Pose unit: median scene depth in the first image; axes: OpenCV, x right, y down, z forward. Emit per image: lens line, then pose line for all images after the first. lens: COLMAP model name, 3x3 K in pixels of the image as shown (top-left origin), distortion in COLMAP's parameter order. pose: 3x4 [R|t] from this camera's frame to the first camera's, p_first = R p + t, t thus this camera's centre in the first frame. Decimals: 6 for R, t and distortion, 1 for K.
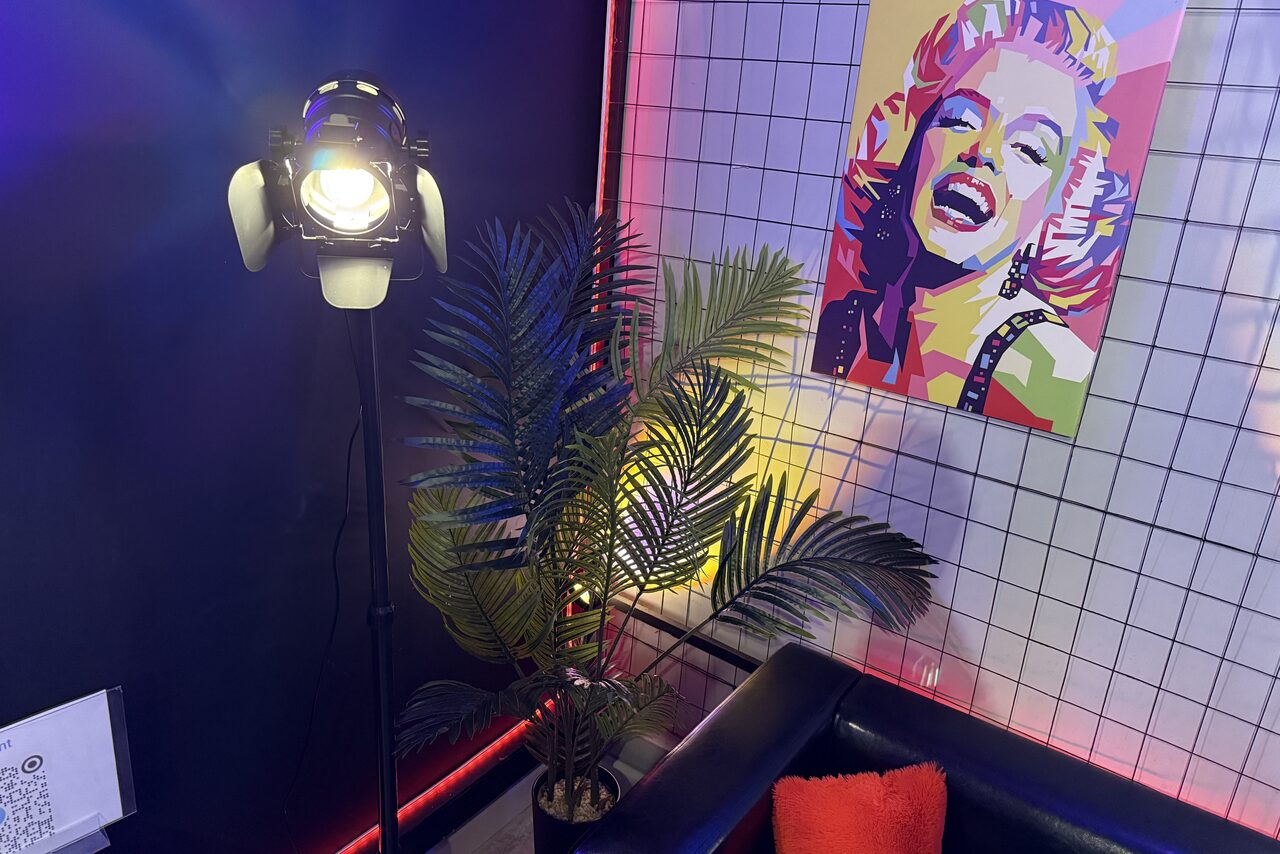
lens RADIAL K [[908.8, 0, 640.0], [0, 908.8, 427.0], [0, 0, 1]] dist [0.121902, -0.200725]
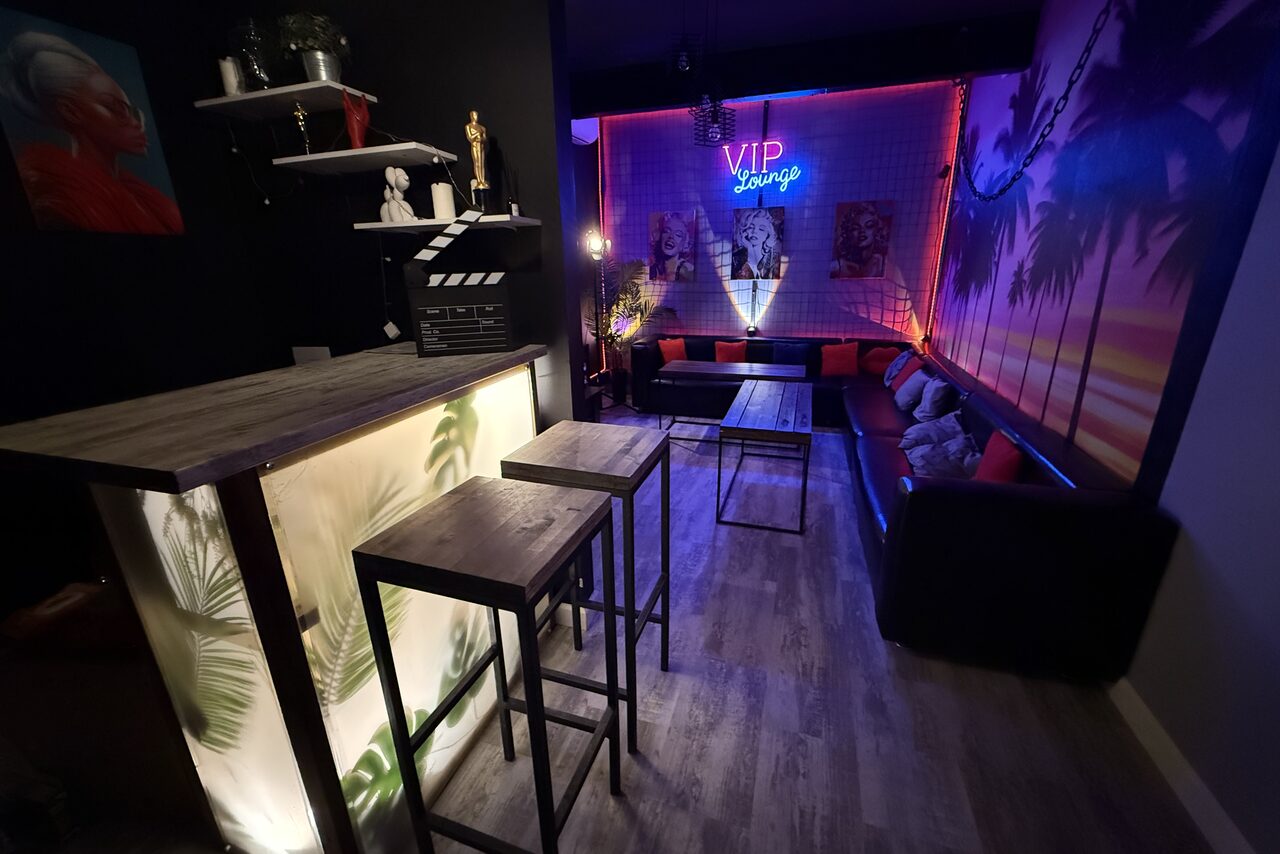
lens RADIAL K [[509.5, 0, 640.0], [0, 509.5, 427.0], [0, 0, 1]] dist [0.001214, -0.000455]
pose [[0.953907, -0.173679, 0.244740, -0.816808], [0.178209, 0.983986, 0.003691, 0.836419], [-0.241462, 0.040094, 0.969582, -2.036465]]
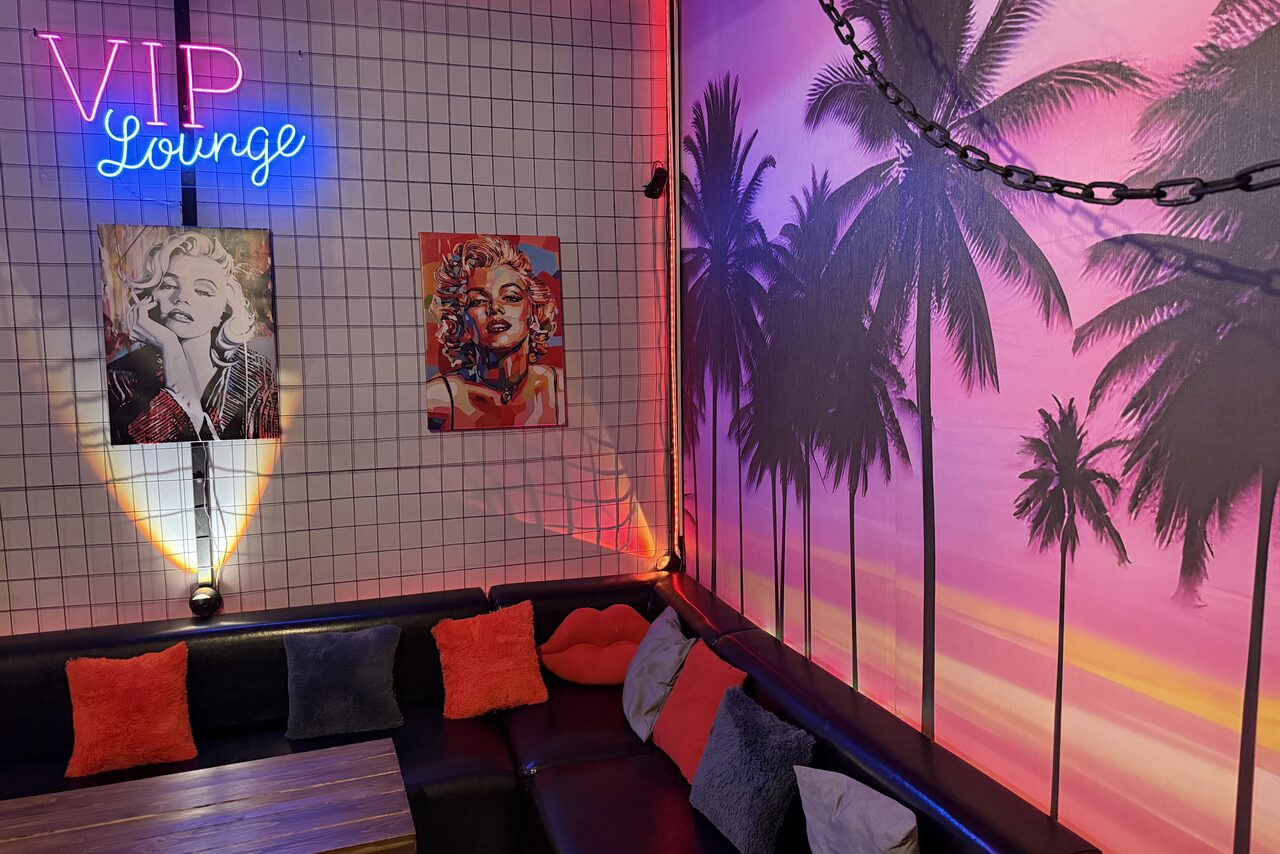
lens RADIAL K [[897.2, 0, 640.0], [0, 897.2, 427.0], [0, 0, 1]] dist [0.130720, -0.187483]
pose [[0.601005, -0.151634, 0.784729, -0.116031], [0.320046, 0.945342, -0.062446, 0.453968], [-0.732369, 0.288679, 0.616685, -0.972266]]
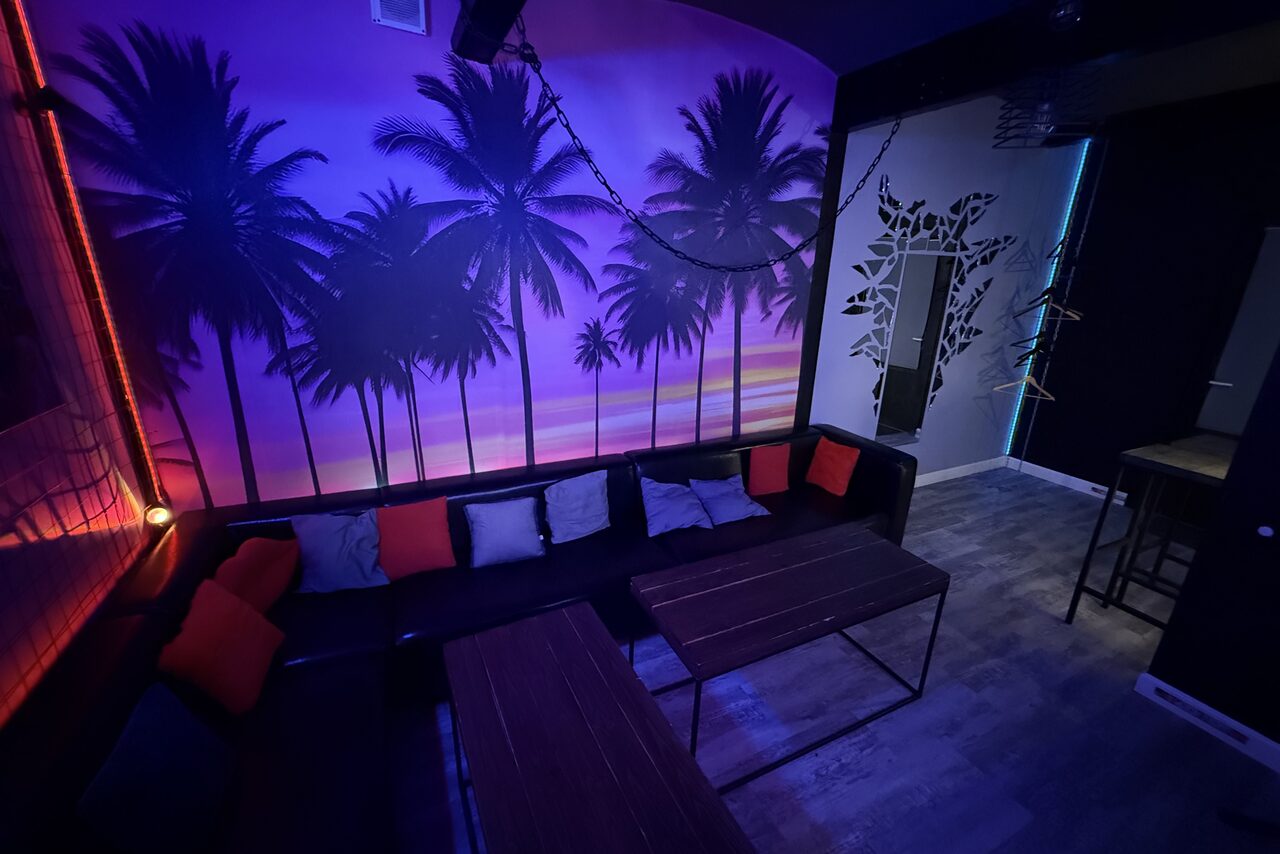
lens RADIAL K [[509.5, 0, 640.0], [0, 509.5, 427.0], [0, 0, 1]] dist [0.001214, -0.000455]
pose [[-0.864529, -0.239834, 0.441665, 0.022316], [0.079857, 0.802075, 0.591860, -0.148969], [-0.496197, 0.546950, -0.674265, 0.479849]]
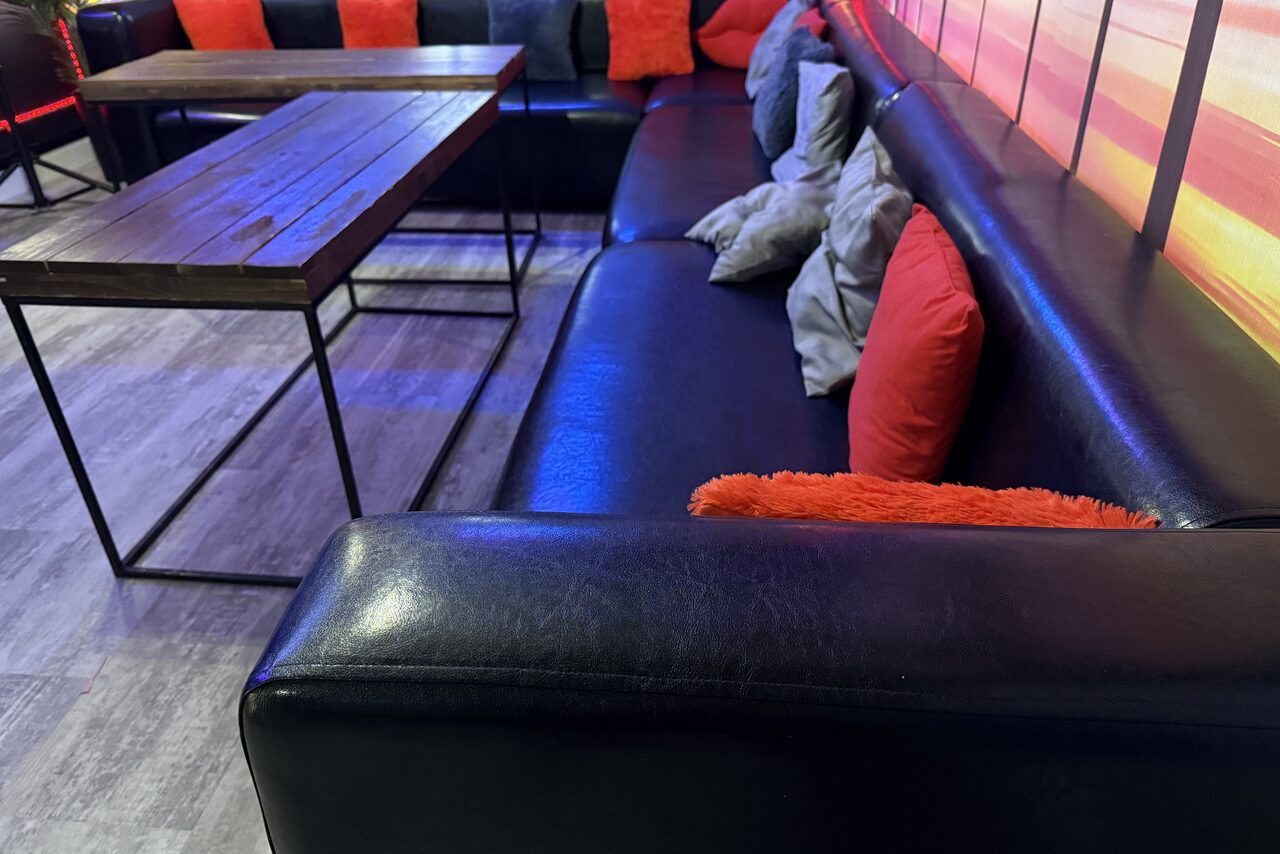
lens RADIAL K [[908.8, 0, 640.0], [0, 908.8, 427.0], [0, 0, 1]] dist [0.121902, -0.200725]
pose [[0.869909, -0.329423, 0.367069, -0.024747], [0.242331, 0.933687, 0.263636, 0.943458], [-0.429575, -0.140387, 0.892052, -1.457369]]
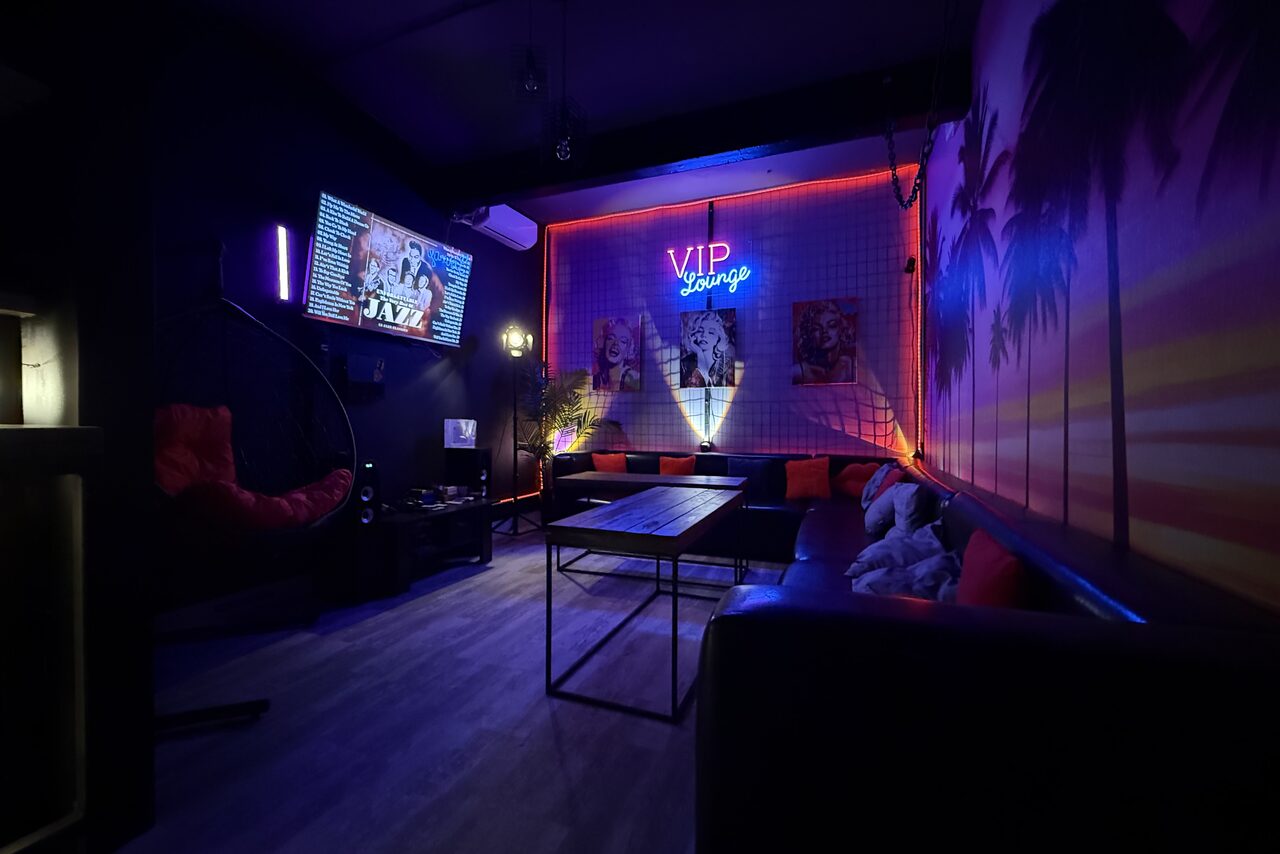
lens RADIAL K [[509.5, 0, 640.0], [0, 509.5, 427.0], [0, 0, 1]] dist [0.001214, -0.000455]
pose [[0.972245, -0.071388, 0.222808, -0.194075], [0.138892, 0.942459, -0.304106, 1.043713], [-0.188278, 0.326611, 0.926216, -1.577702]]
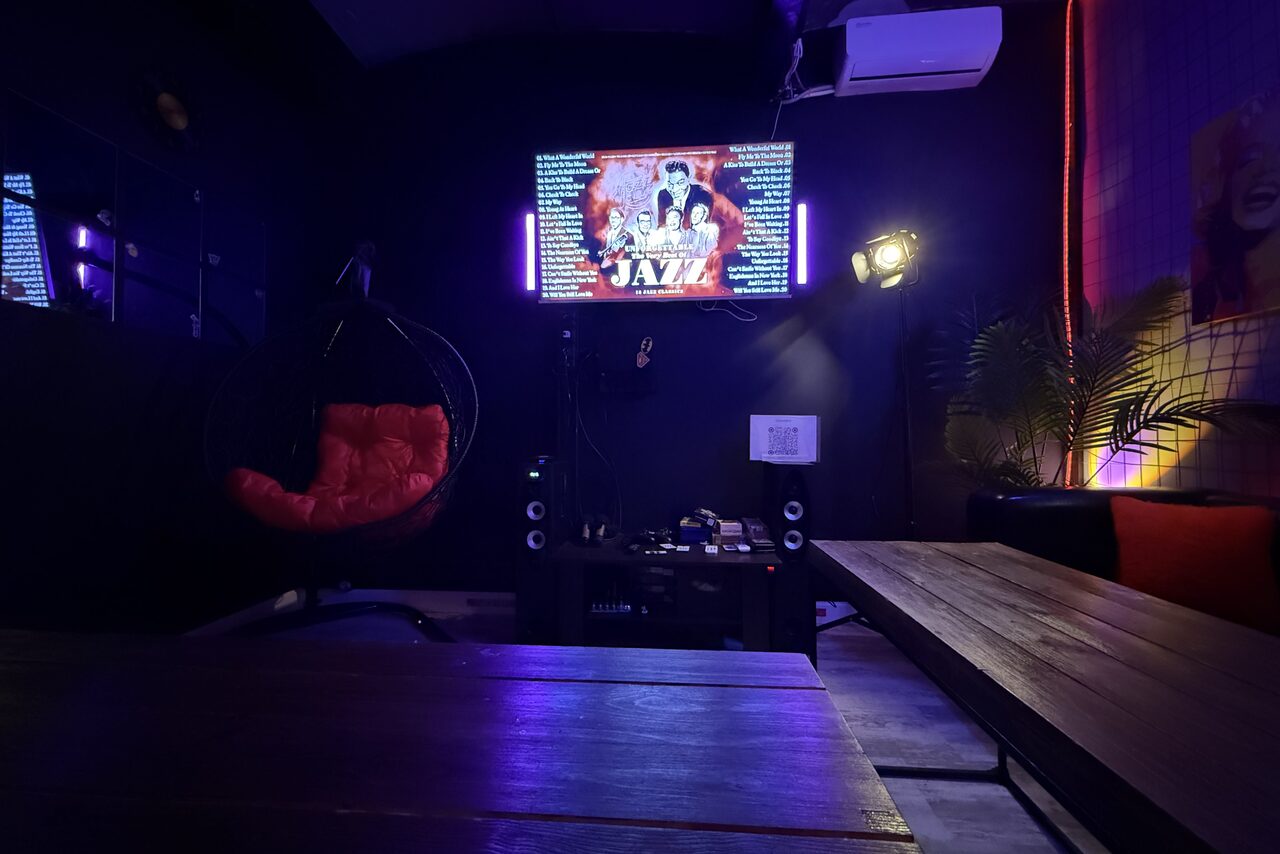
lens RADIAL K [[509.5, 0, 640.0], [0, 509.5, 427.0], [0, 0, 1]] dist [0.001214, -0.000455]
pose [[0.504319, -0.091741, -0.858630, 0.513867], [-0.255853, 0.933817, -0.250051, 0.687879], [0.824743, 0.345789, 0.447469, -0.273363]]
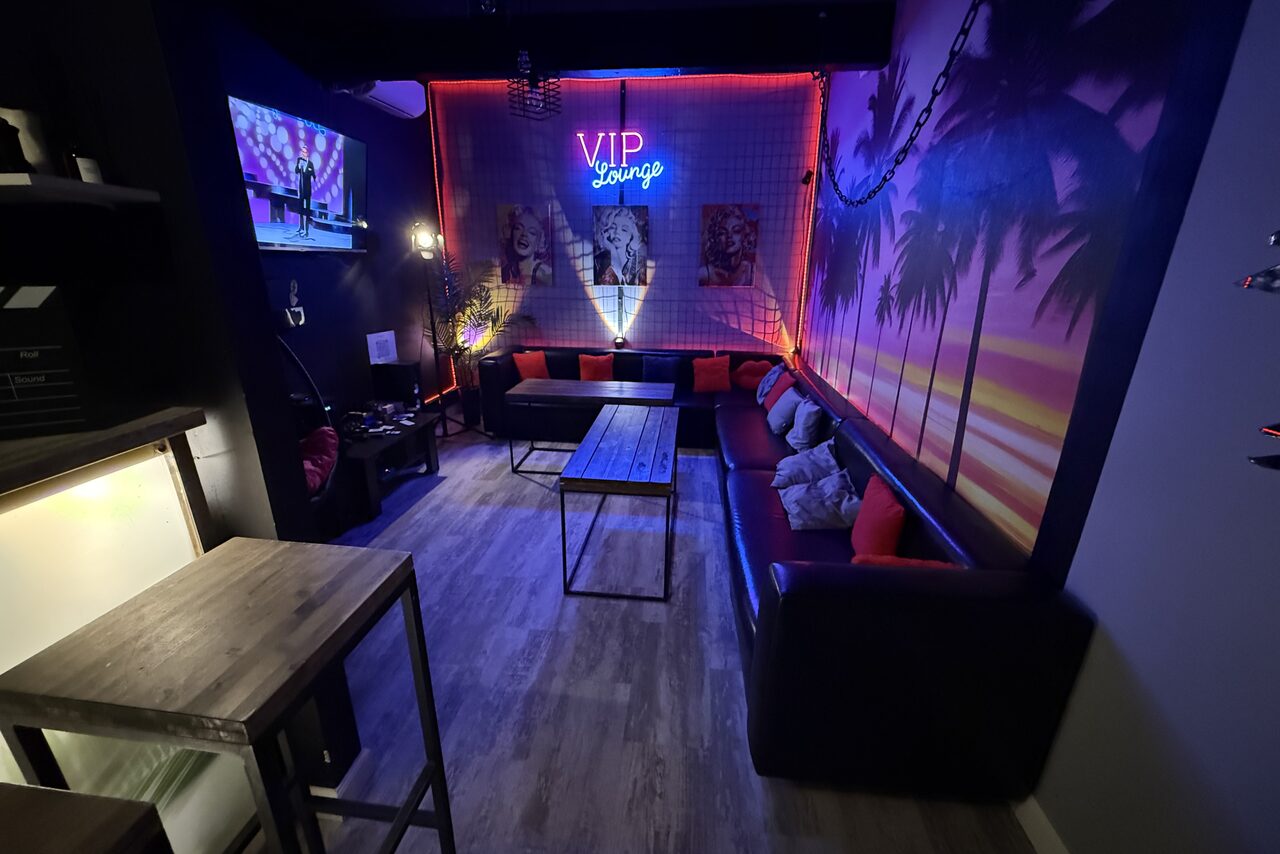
lens RADIAL K [[509.5, 0, 640.0], [0, 509.5, 427.0], [0, 0, 1]] dist [0.001214, -0.000455]
pose [[0.875858, -0.209953, 0.434503, -0.521315], [0.211605, 0.976309, 0.045210, 0.745151], [-0.433702, 0.052346, 0.899535, -1.758777]]
